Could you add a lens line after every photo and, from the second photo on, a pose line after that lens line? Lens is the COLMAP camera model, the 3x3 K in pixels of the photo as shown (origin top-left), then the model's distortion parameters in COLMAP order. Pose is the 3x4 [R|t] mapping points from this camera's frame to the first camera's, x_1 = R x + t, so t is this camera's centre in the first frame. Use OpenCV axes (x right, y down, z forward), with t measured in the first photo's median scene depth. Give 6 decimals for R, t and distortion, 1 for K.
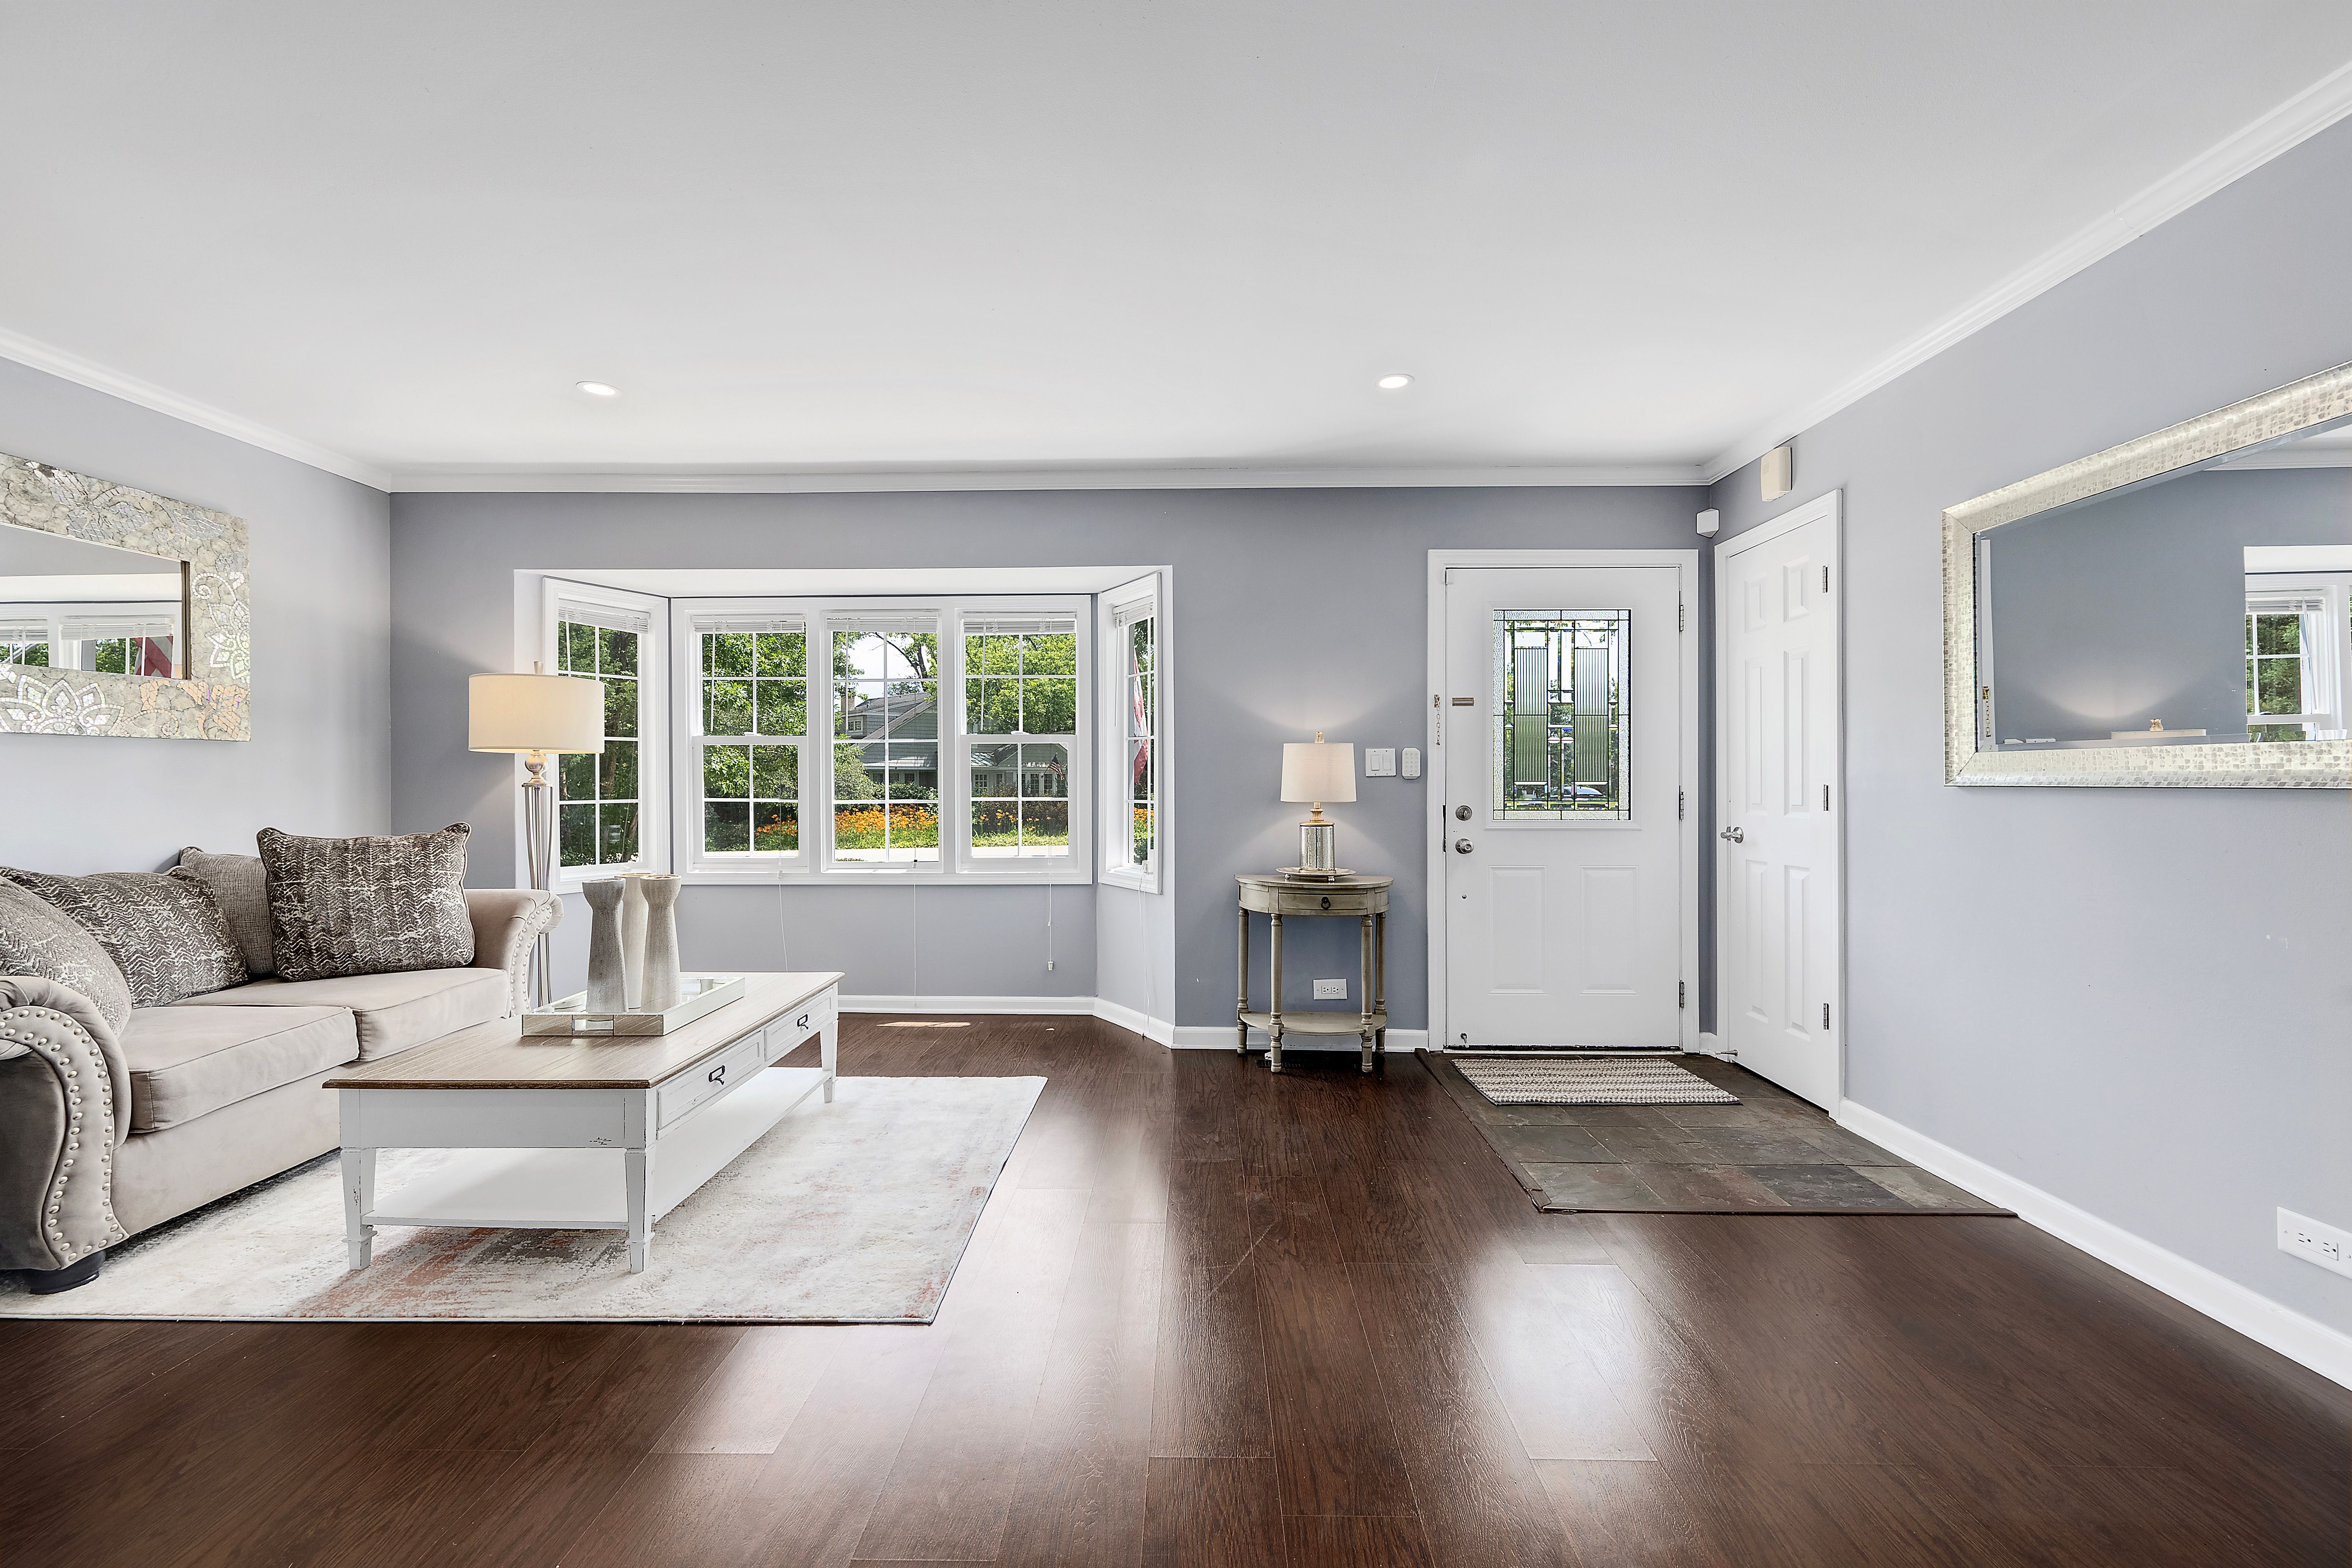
lens RADIAL K [[958.9, 0, 1141.7], [0, 958.9, 779.9], [0, 0, 1]] dist [0.000269, -0.000225]
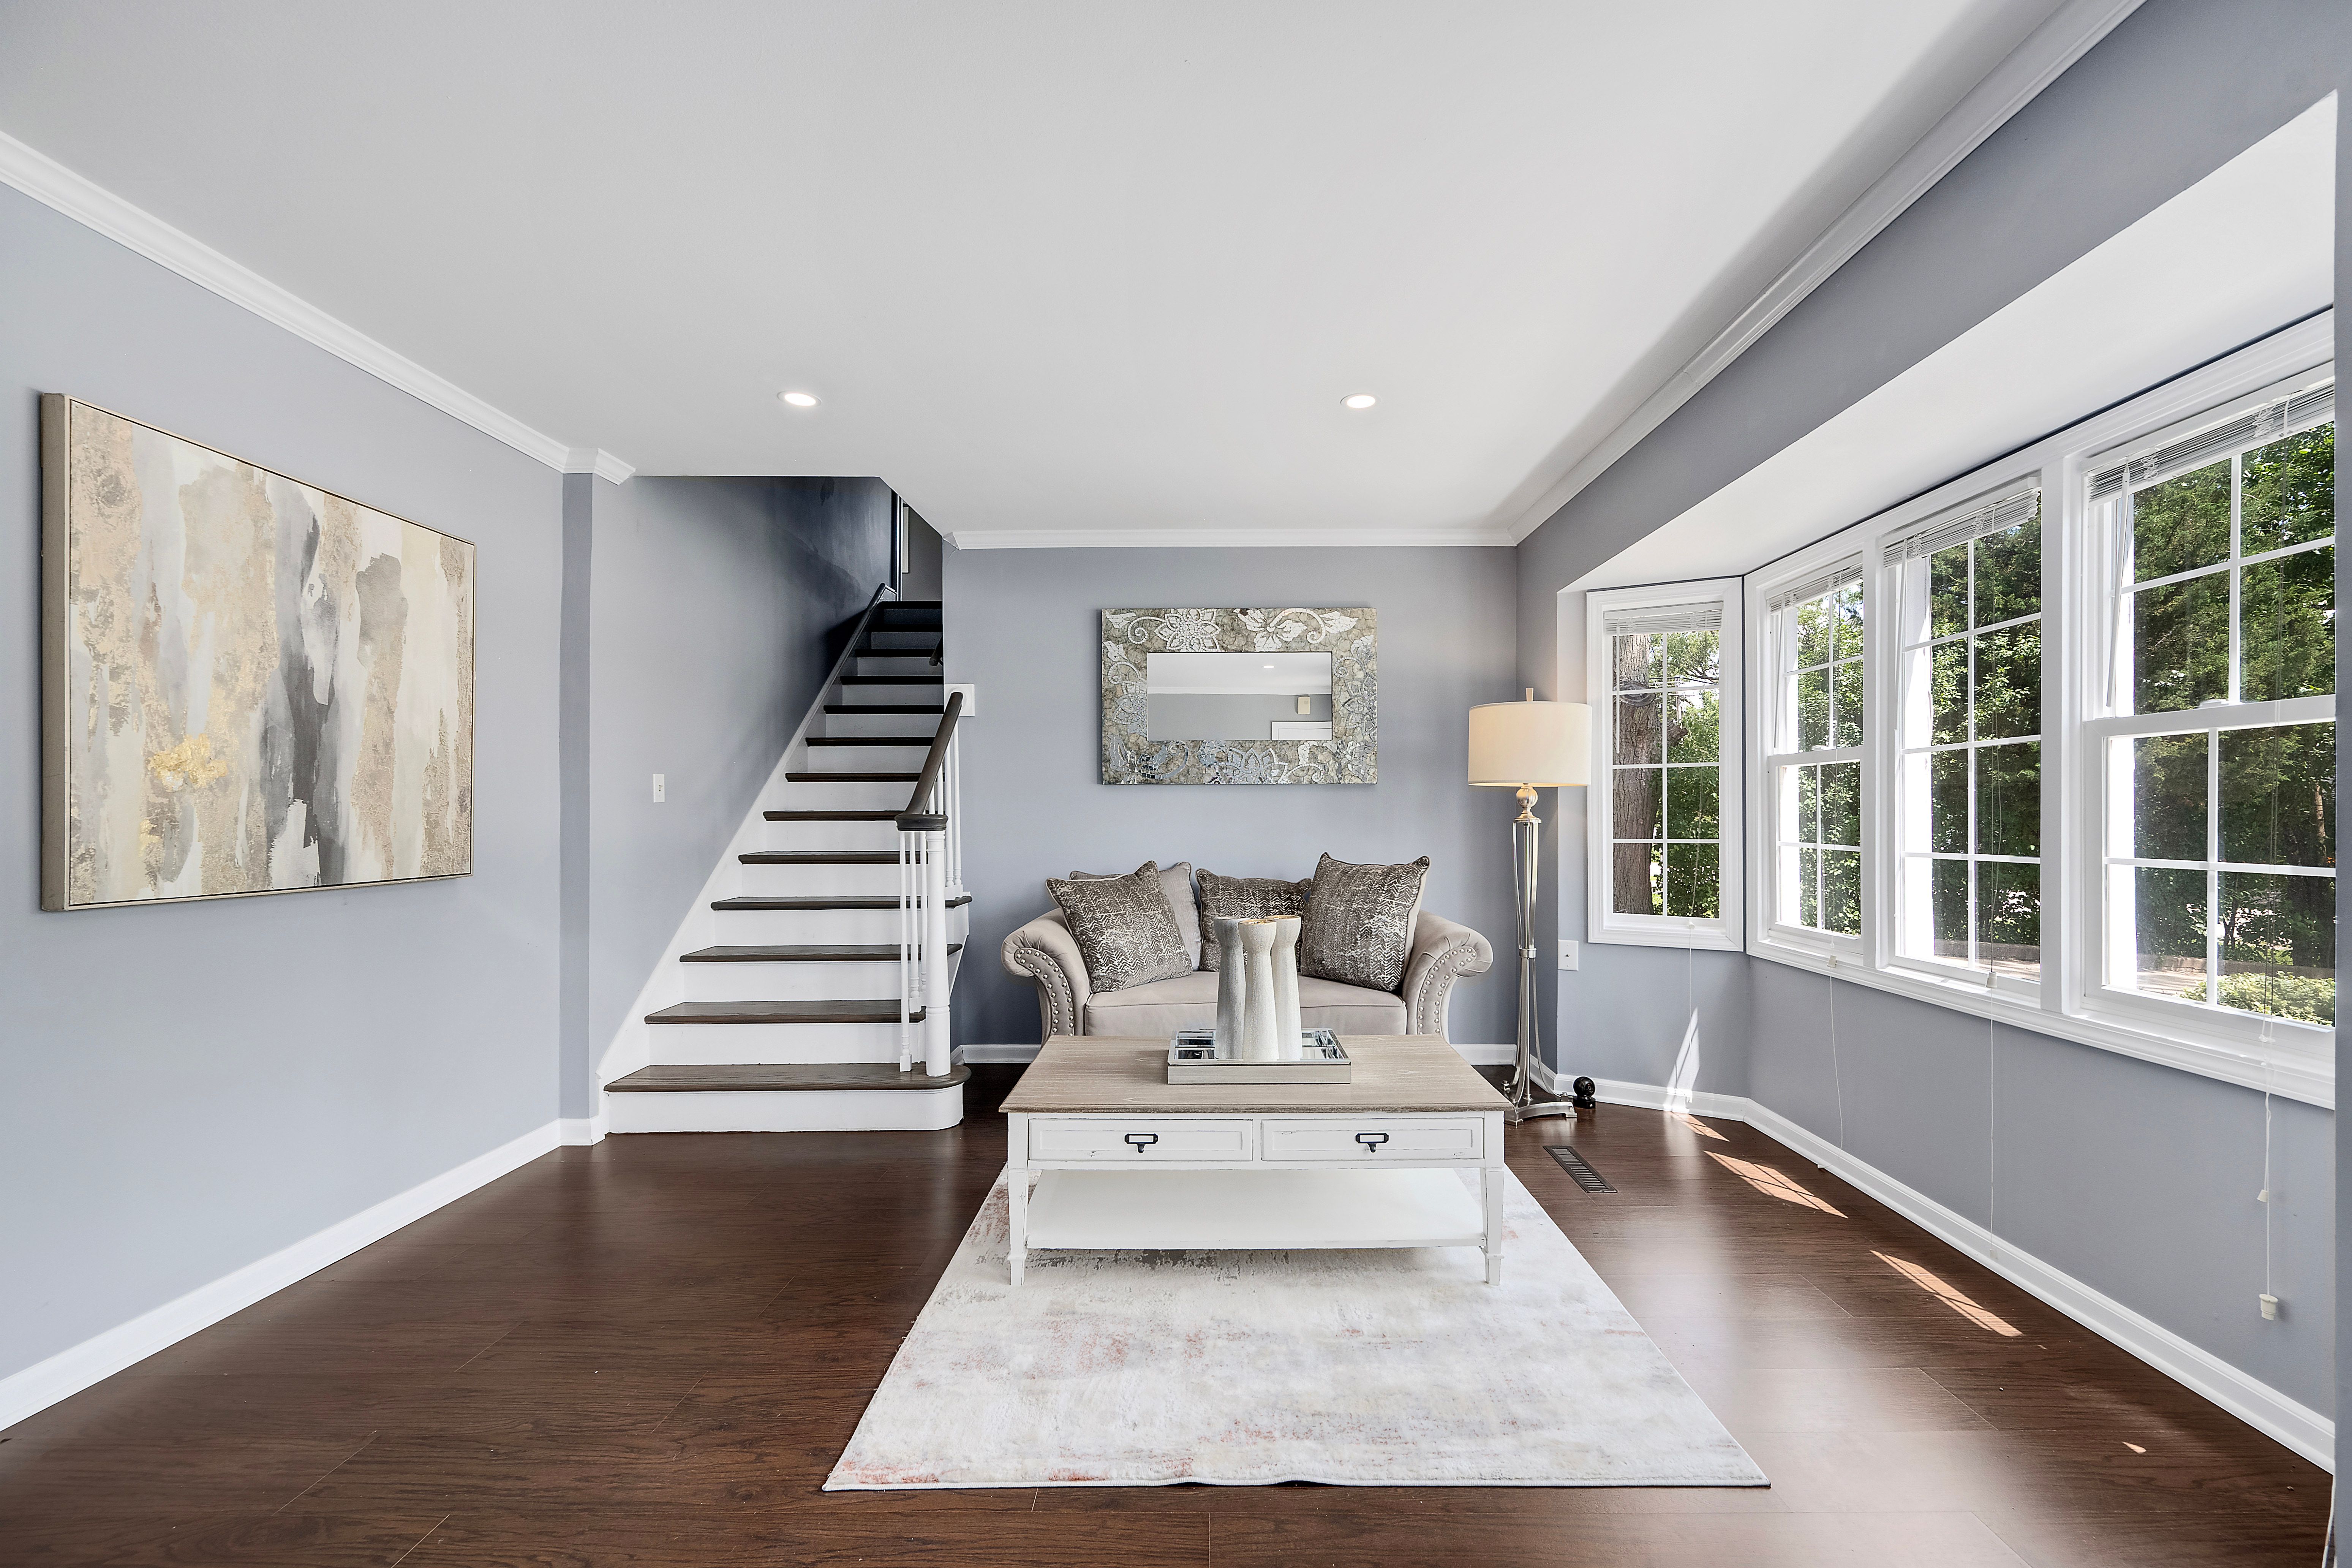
lens RADIAL K [[984.4, 0, 1224.2], [0, 984.4, 810.0], [0, 0, 1]] dist [-0.000804, -0.000747]
pose [[0.048518, -0.002655, -0.998819, 0.329629], [0.000068, 0.999996, -0.002655, -0.002214], [0.998822, 0.000061, 0.048518, 0.696119]]
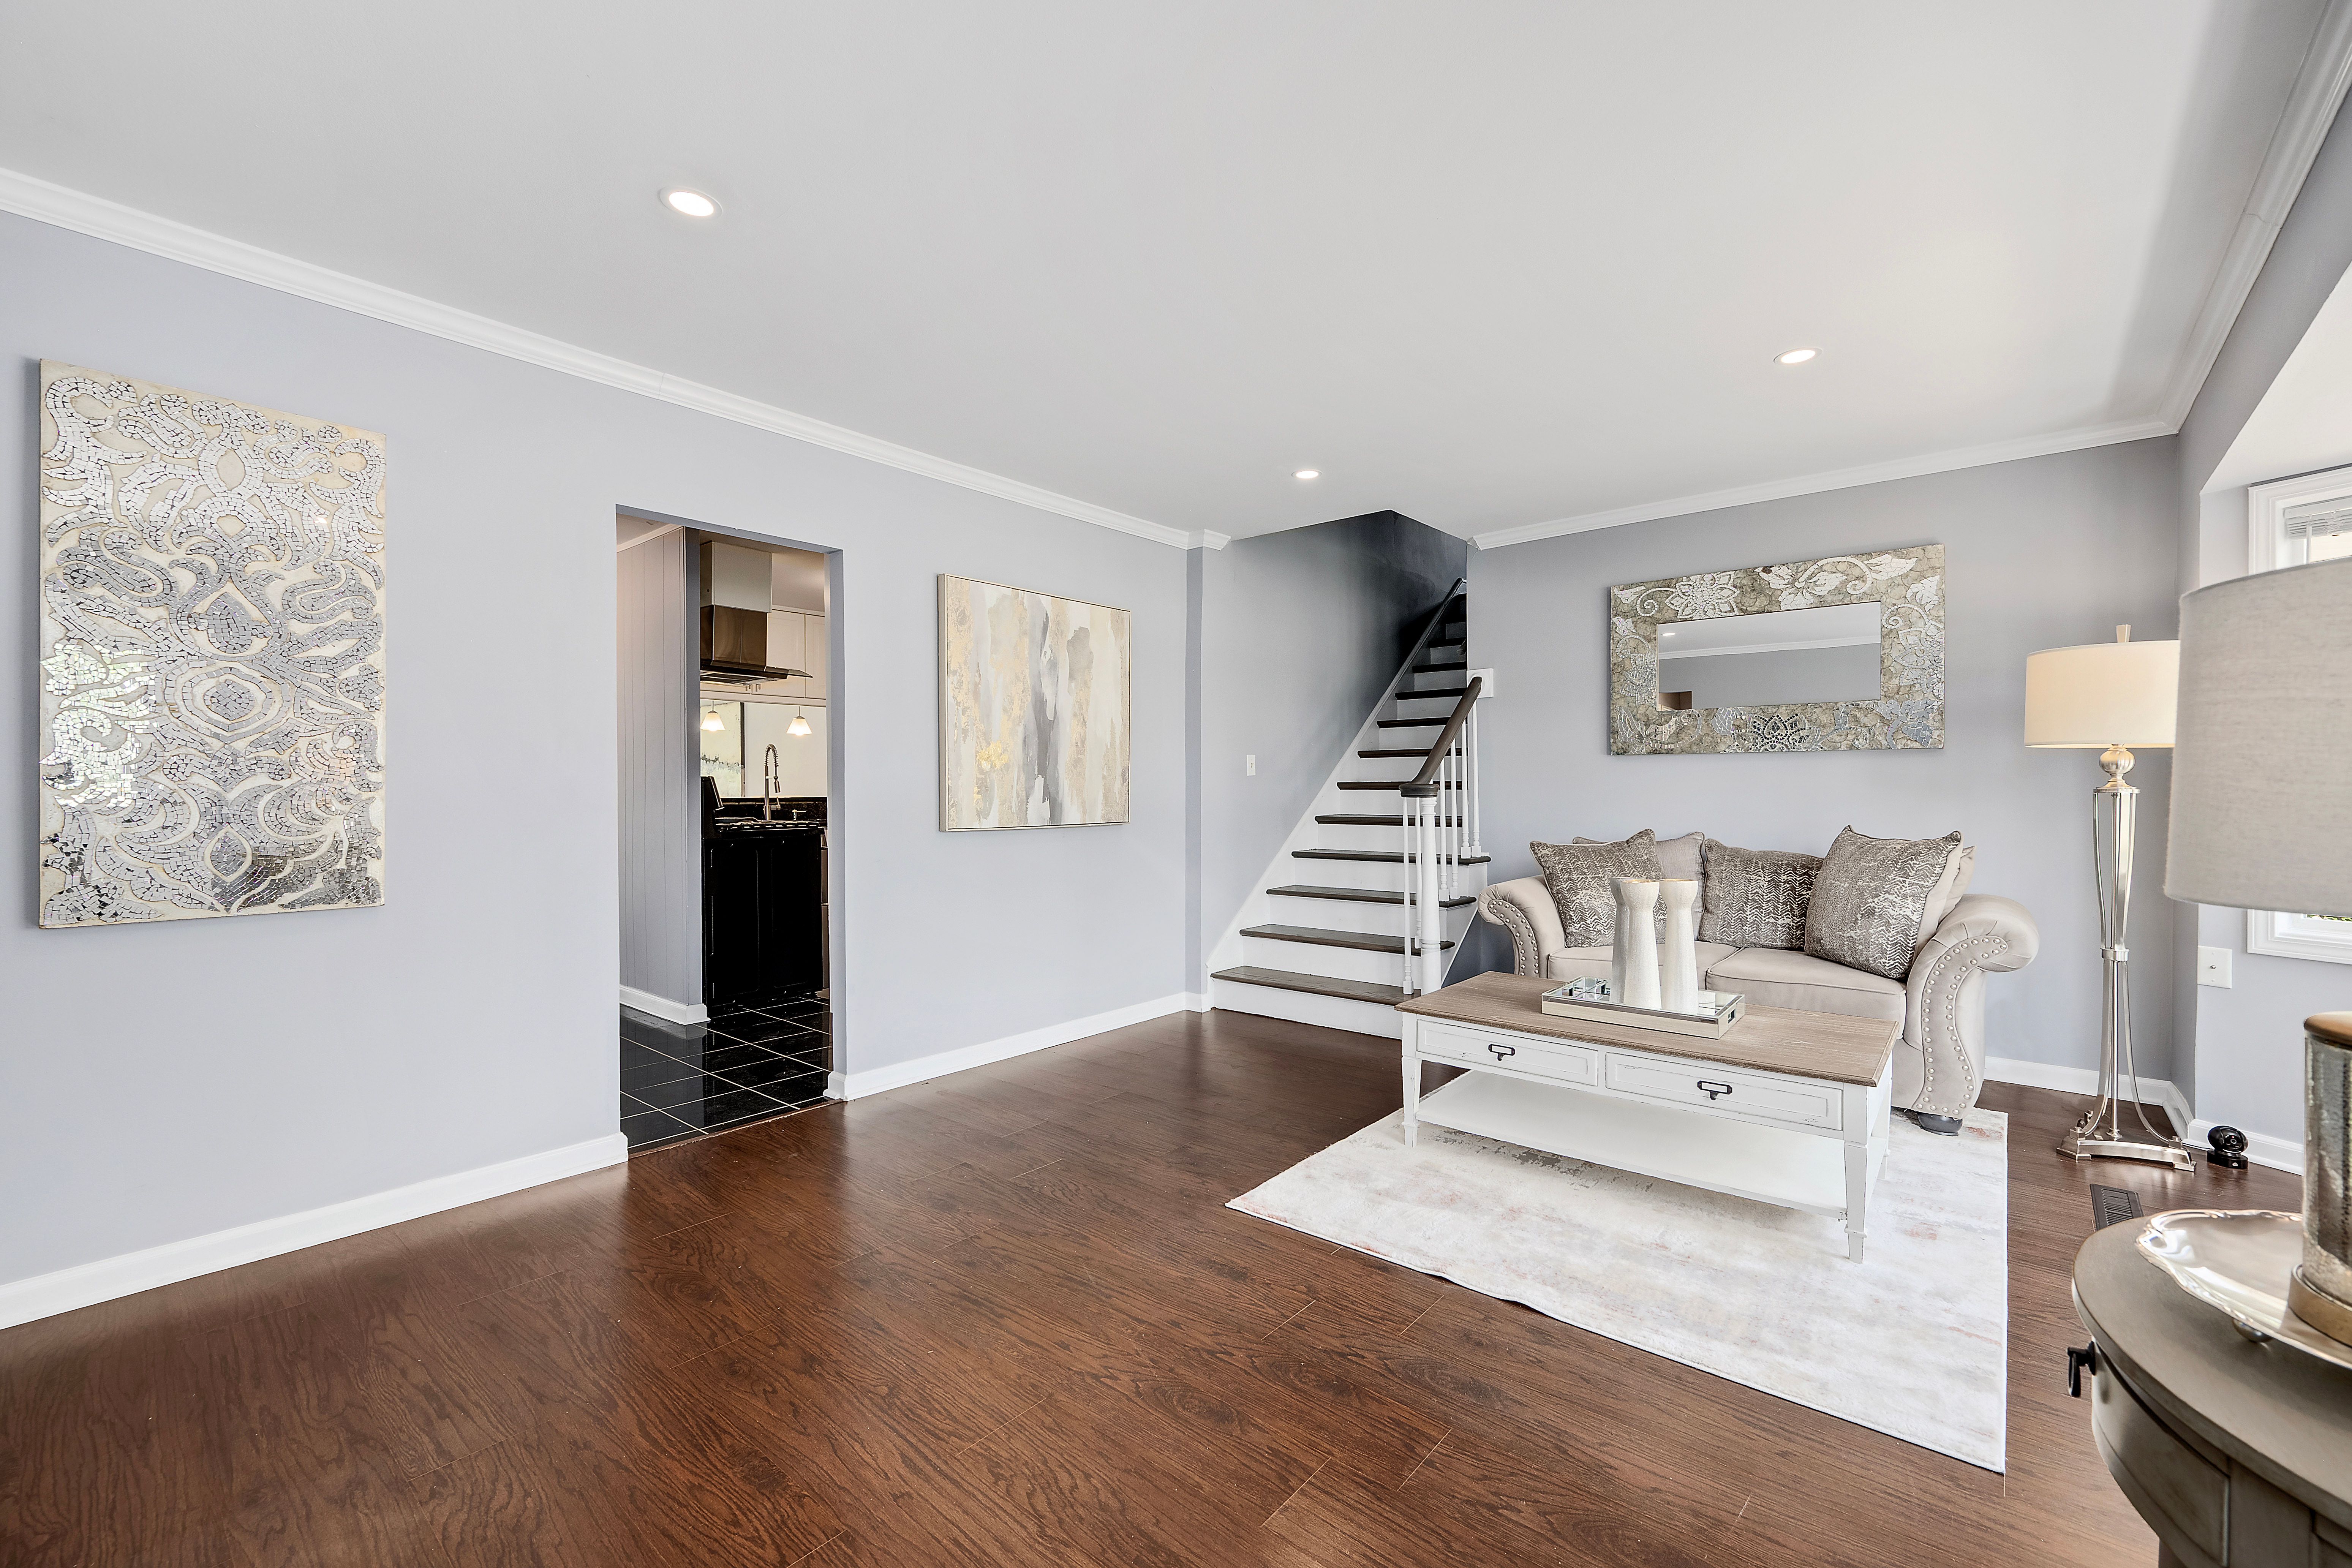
lens RADIAL K [[984.9, 0, 1169.6], [0, 984.9, 792.0], [0, 0, 1]] dist [0.000331, -0.000105]
pose [[-0.616600, 0.006905, -0.787246, 0.458310], [0.001467, 0.999970, 0.007622, -0.000058], [0.787275, 0.003545, -0.616592, 0.942334]]
